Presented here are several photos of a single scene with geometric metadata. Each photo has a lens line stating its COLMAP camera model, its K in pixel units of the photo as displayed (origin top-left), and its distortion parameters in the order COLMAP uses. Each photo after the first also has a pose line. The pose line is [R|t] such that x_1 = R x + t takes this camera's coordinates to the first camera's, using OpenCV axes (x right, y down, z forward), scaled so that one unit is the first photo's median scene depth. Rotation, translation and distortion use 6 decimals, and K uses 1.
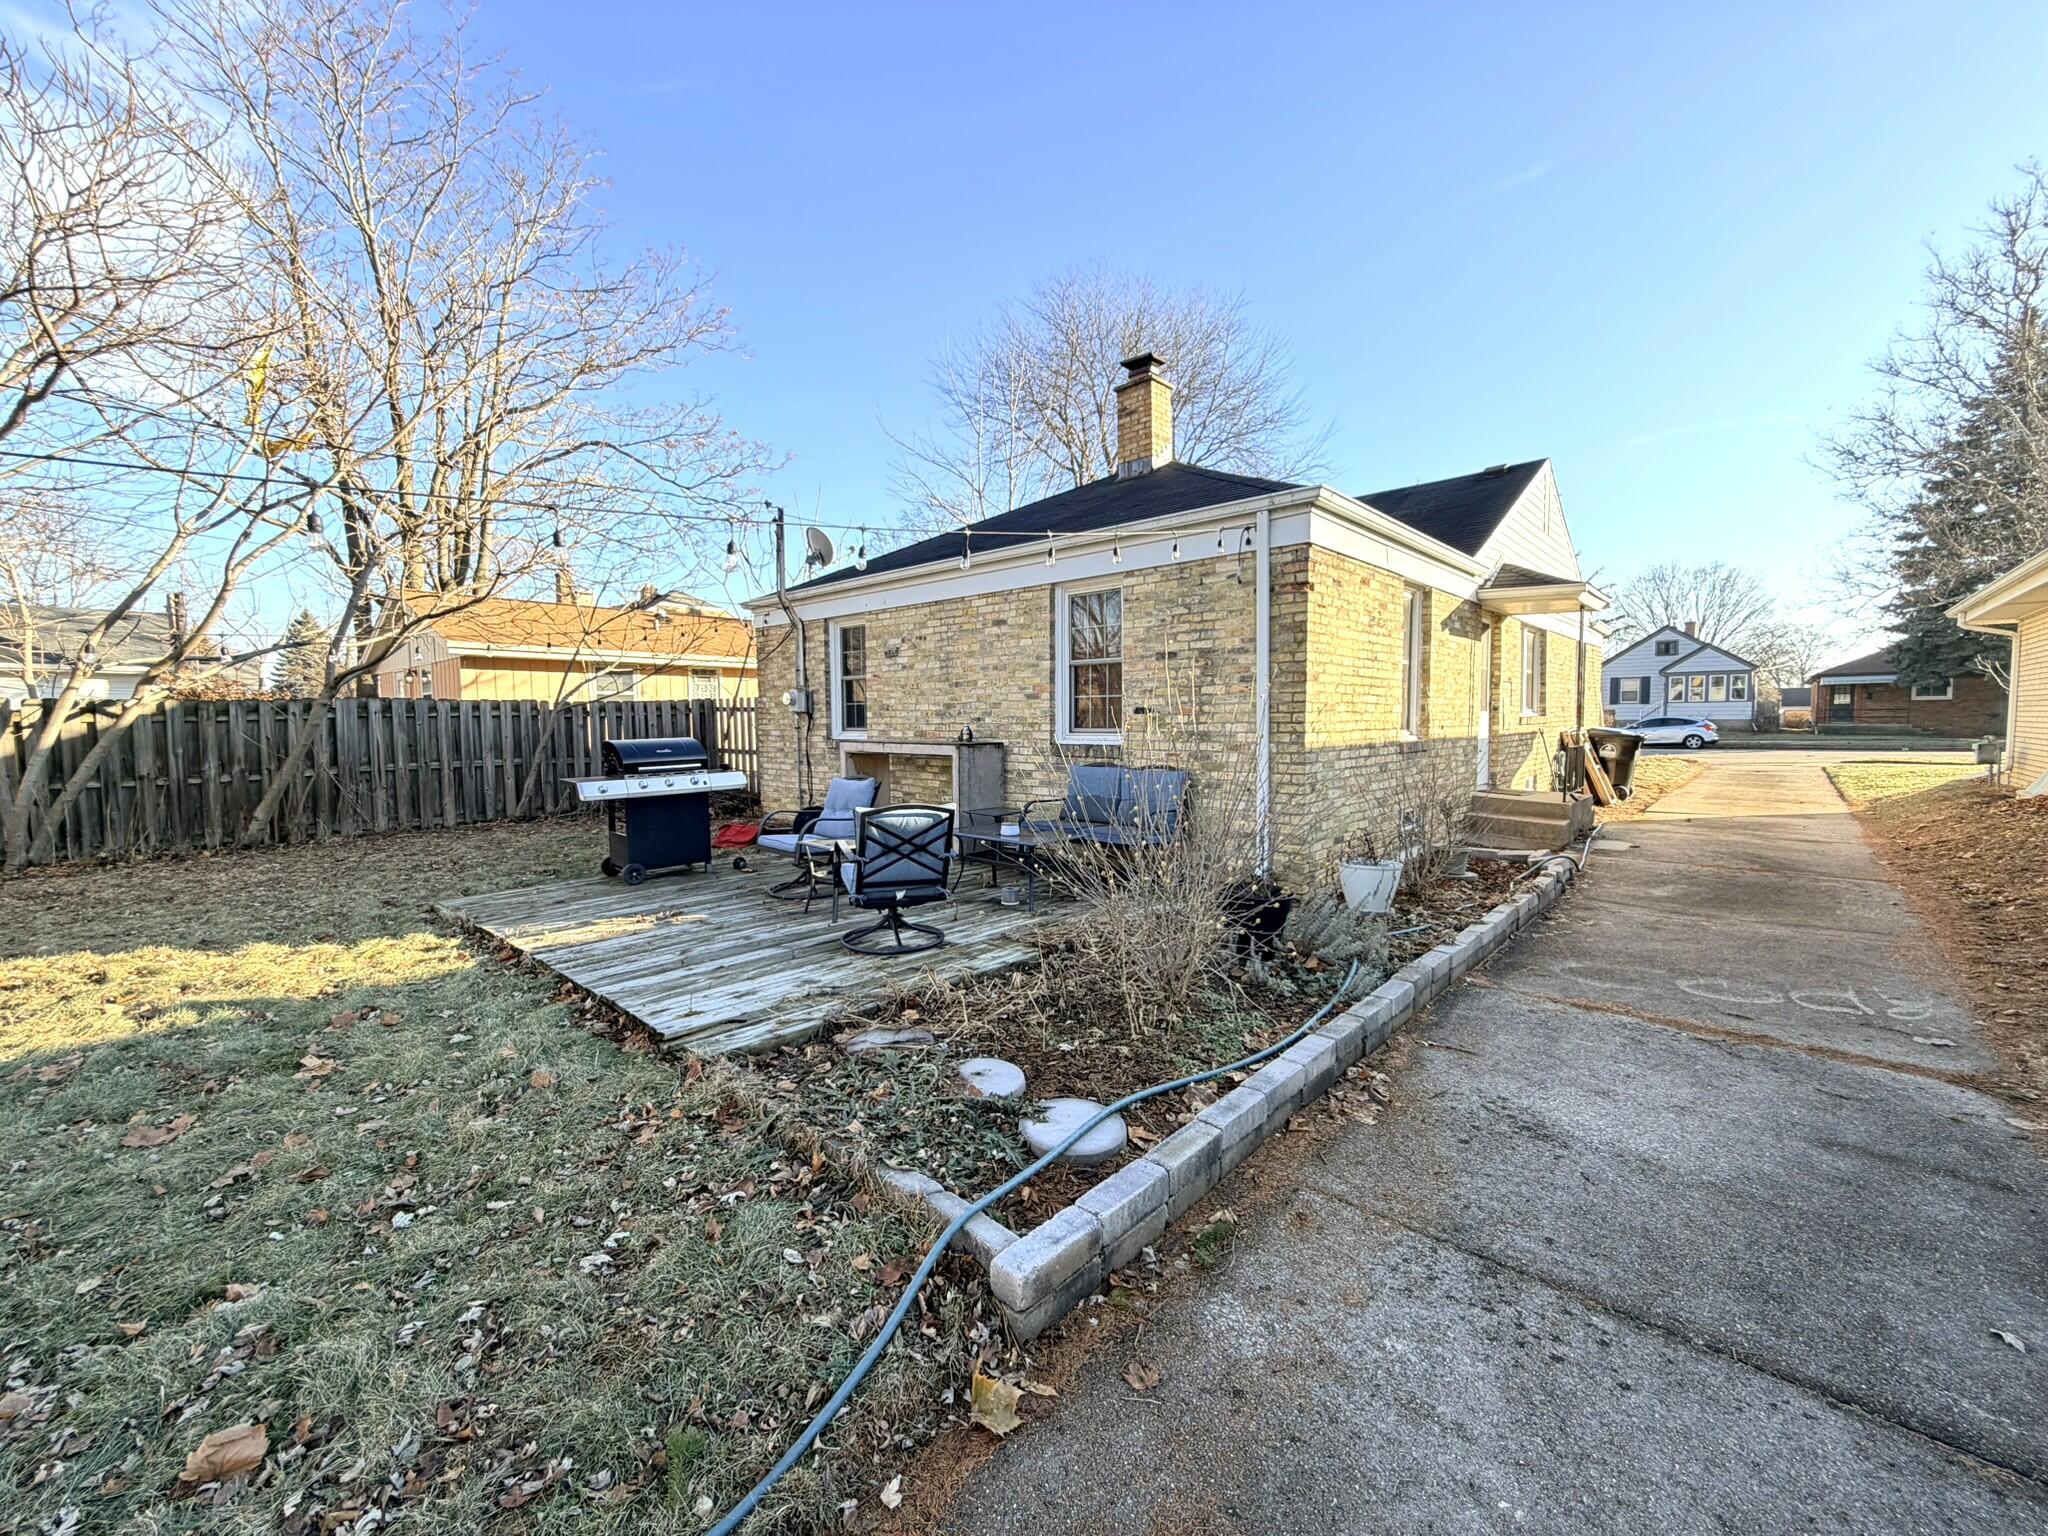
lens RADIAL K [[819.0, 0, 1017.2], [0, 819.0, 772.2], [0, 0, 1]] dist [0.001560, 0.000354]
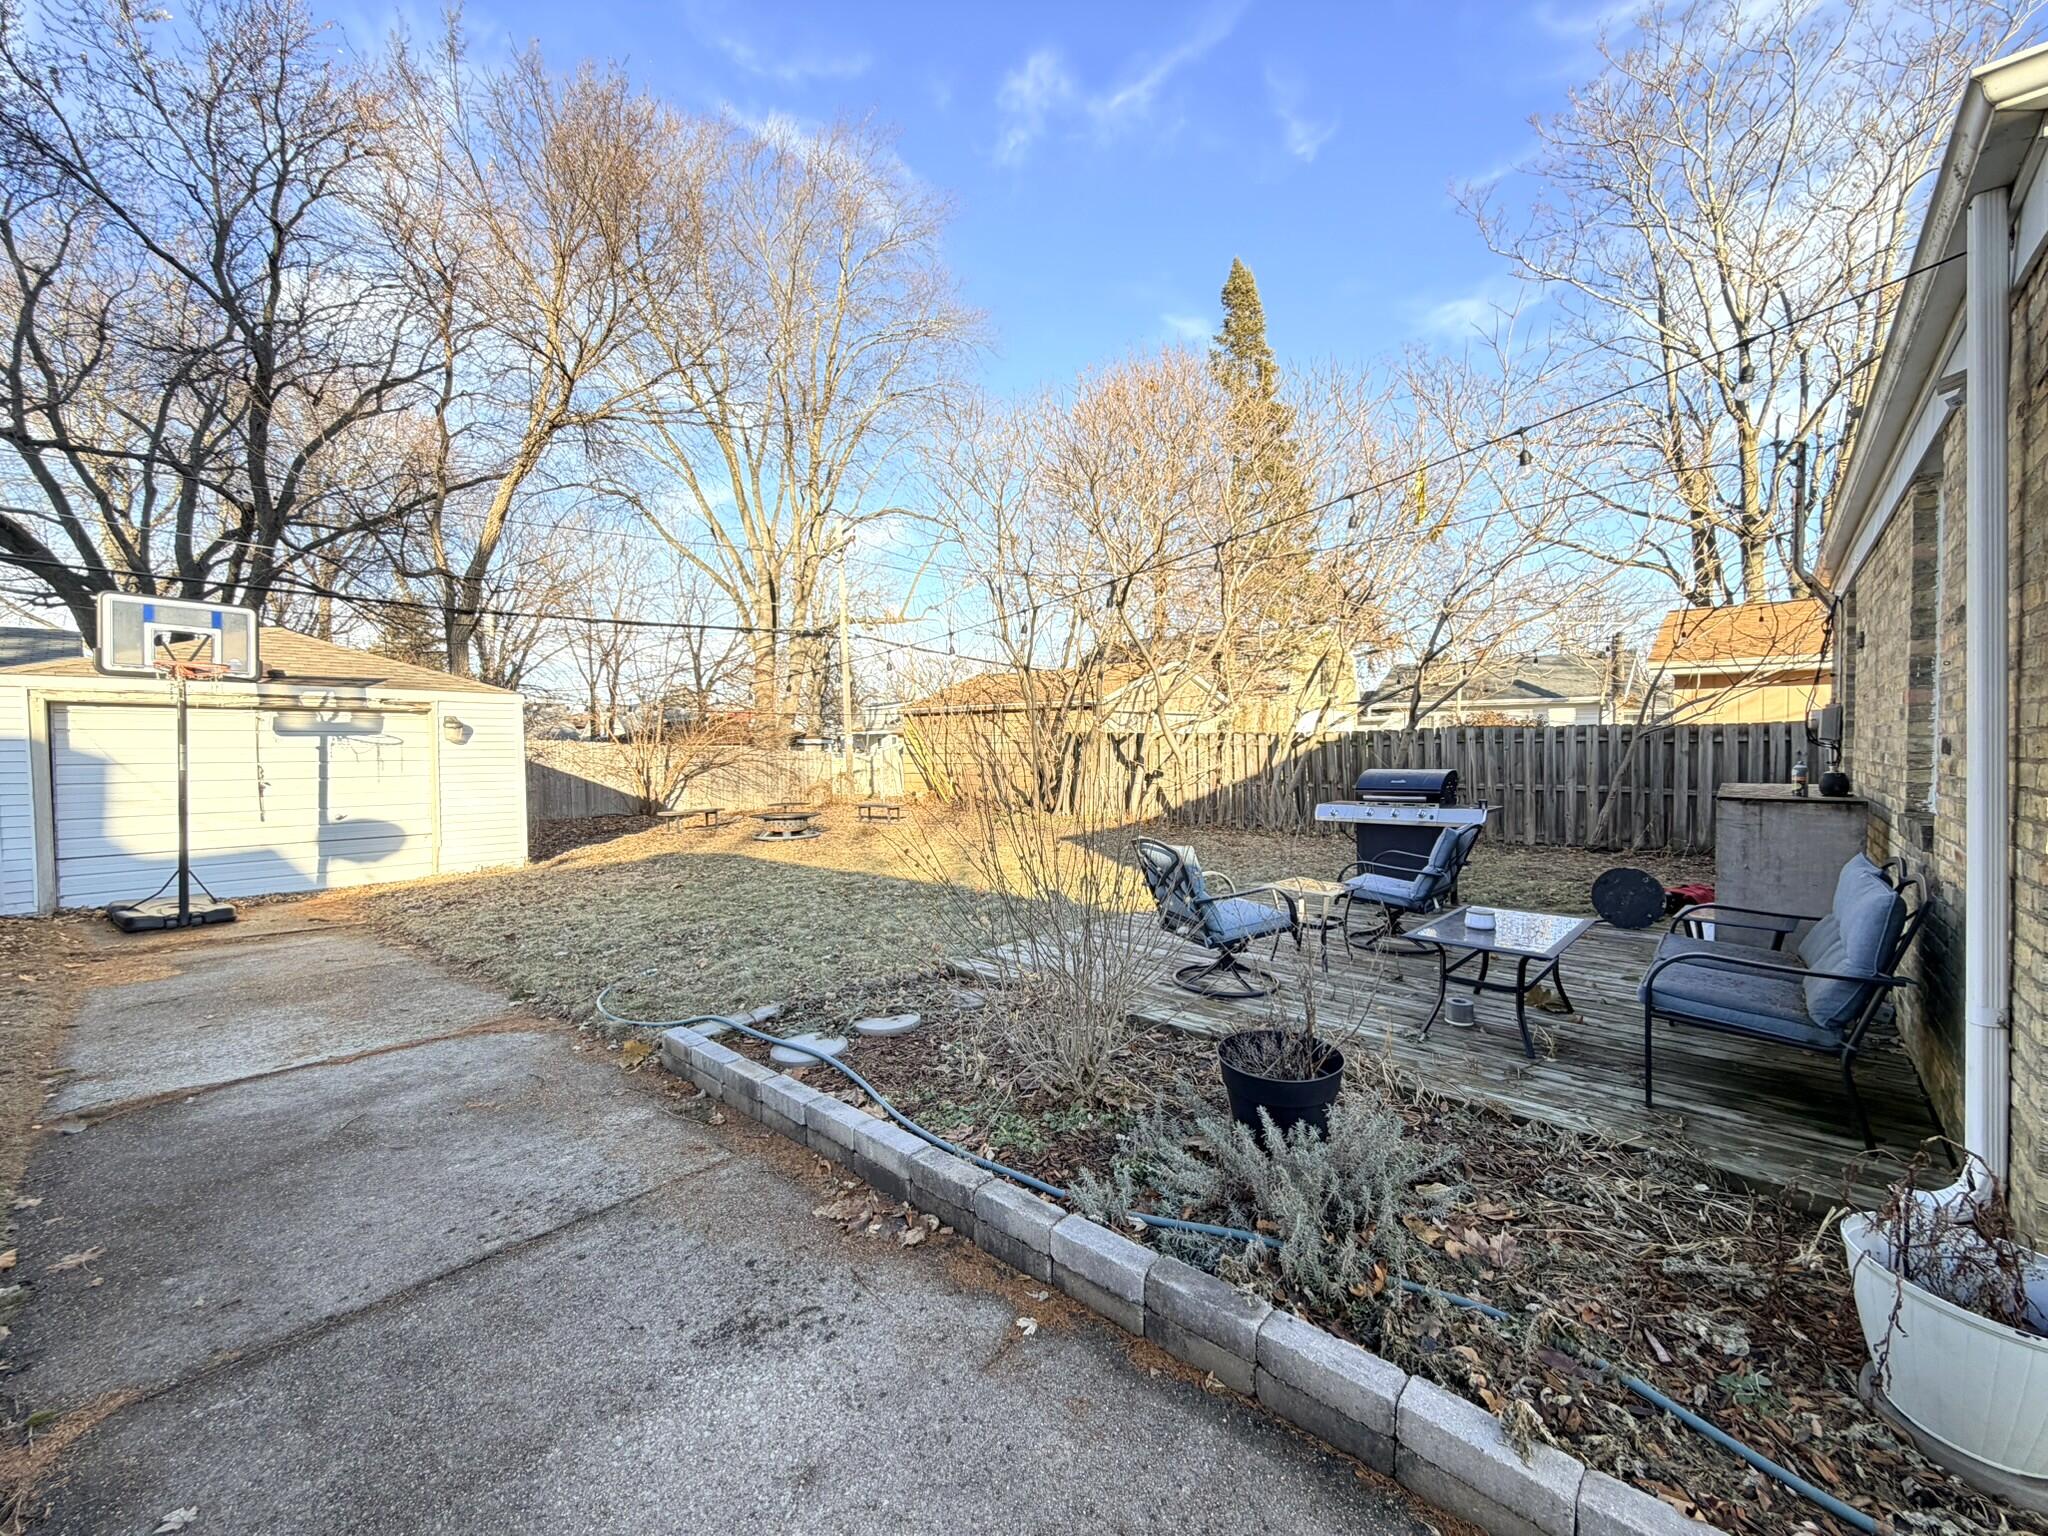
lens RADIAL K [[819.0, 0, 1017.2], [0, 819.0, 758.1], [0, 0, 1]] dist [0.001560, 0.000354]
pose [[0.011568, 0.026586, -0.999580, 1.179014], [-0.063752, 0.997632, 0.025797, -0.102556], [0.997899, 0.063426, 0.013235, 1.040677]]
